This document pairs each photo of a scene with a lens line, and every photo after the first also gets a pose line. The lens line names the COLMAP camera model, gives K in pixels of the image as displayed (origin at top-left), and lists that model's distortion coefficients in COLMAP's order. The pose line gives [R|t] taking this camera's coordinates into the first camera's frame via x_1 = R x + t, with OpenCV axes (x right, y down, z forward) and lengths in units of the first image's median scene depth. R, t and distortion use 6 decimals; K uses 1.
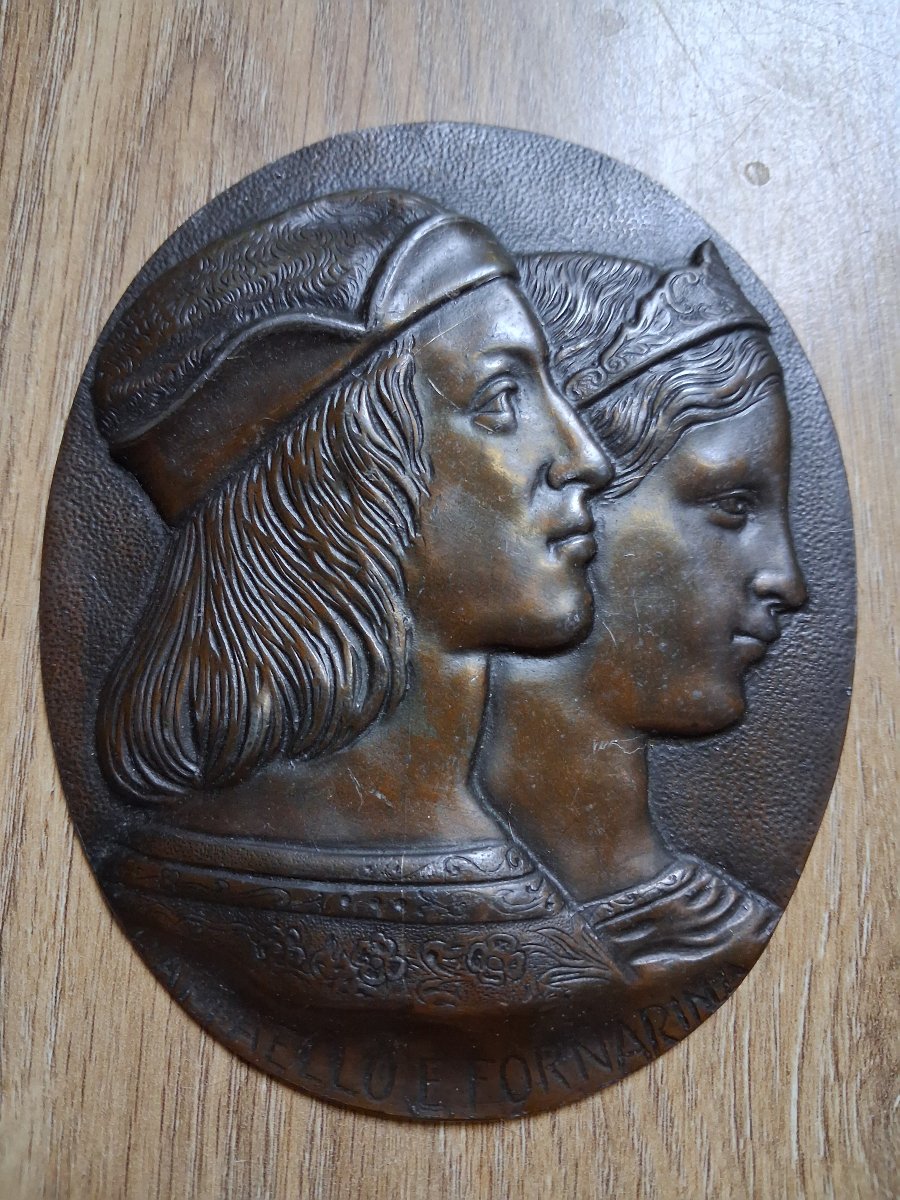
lens RADIAL K [[943.3, 0, 450.0], [0, 943.3, 600.0], [0, 0, 1]] dist [-0.004463, -0.005668]
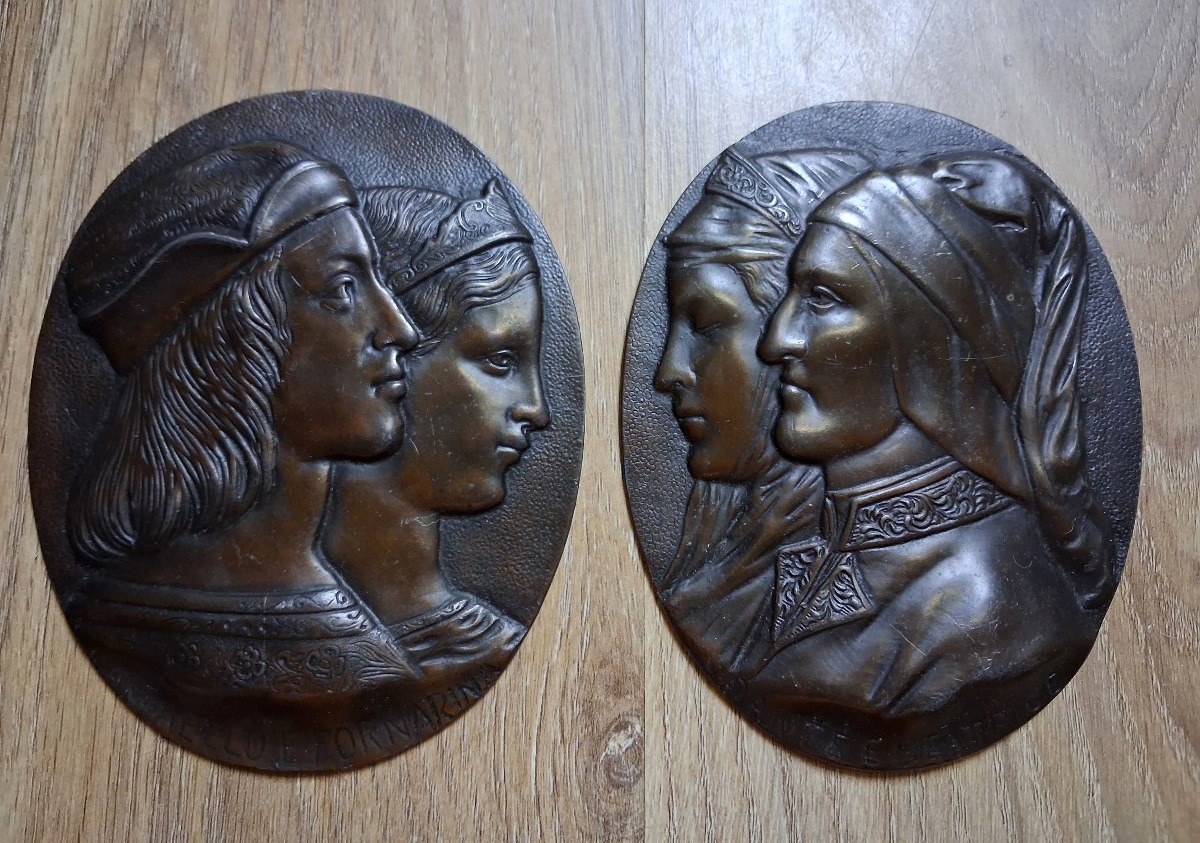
lens RADIAL K [[976.0, 0, 599.7], [0, 976.0, 386.8], [0, 0, 1]] dist [0.002472, 0.001868]
pose [[0.999381, -0.004505, 0.034889, 0.408297], [0.004656, 0.999980, -0.004234, -0.052005], [-0.034869, 0.004394, 0.999382, -0.556001]]
